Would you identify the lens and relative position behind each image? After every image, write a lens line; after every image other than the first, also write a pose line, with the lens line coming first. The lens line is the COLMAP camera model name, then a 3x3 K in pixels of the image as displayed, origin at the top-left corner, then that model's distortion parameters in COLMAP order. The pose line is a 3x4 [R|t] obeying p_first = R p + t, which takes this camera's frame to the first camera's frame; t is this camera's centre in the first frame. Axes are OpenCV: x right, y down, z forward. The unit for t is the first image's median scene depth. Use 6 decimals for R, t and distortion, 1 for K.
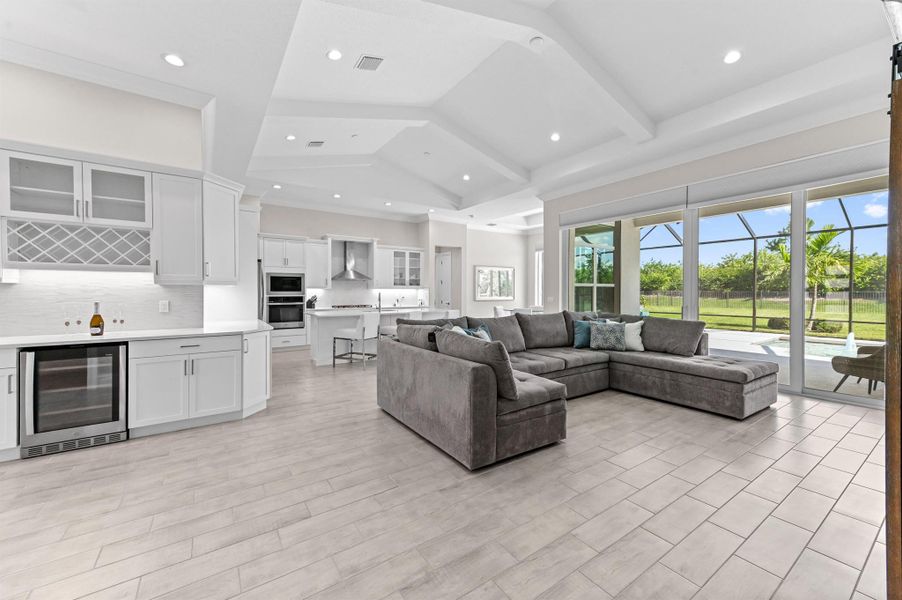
lens RADIAL K [[359.1, 0, 447.6], [0, 359.1, 289.8], [0, 0, 1]] dist [0.001170, -0.000084]
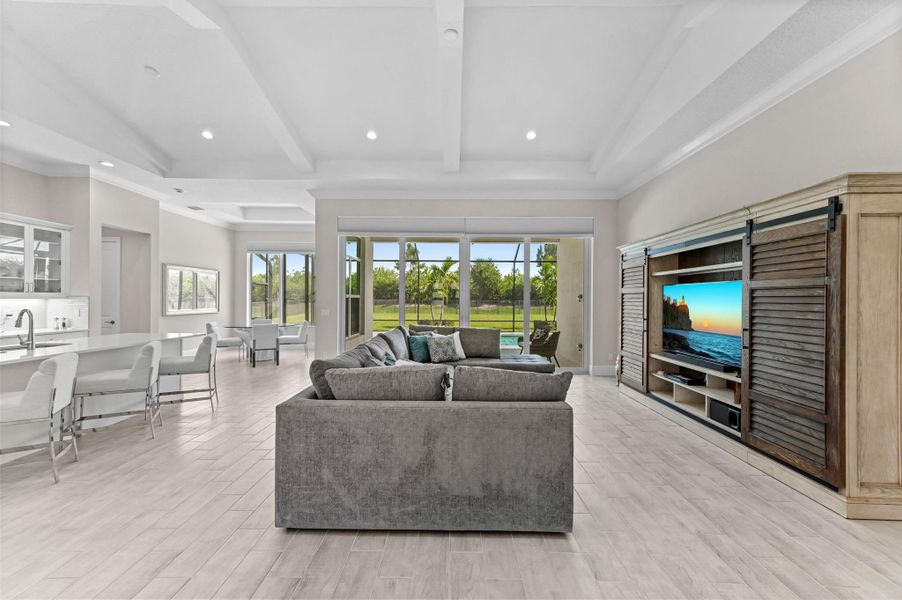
lens RADIAL K [[354.5, 0, 451.0], [0, 354.5, 300.0], [0, 0, 1]] dist [0.009169, -0.000025]
pose [[0.560709, 0.001804, 0.828011, -0.206175], [-0.011070, 0.999925, 0.005318, -0.009858], [-0.827939, -0.012147, 0.560686, 0.206708]]
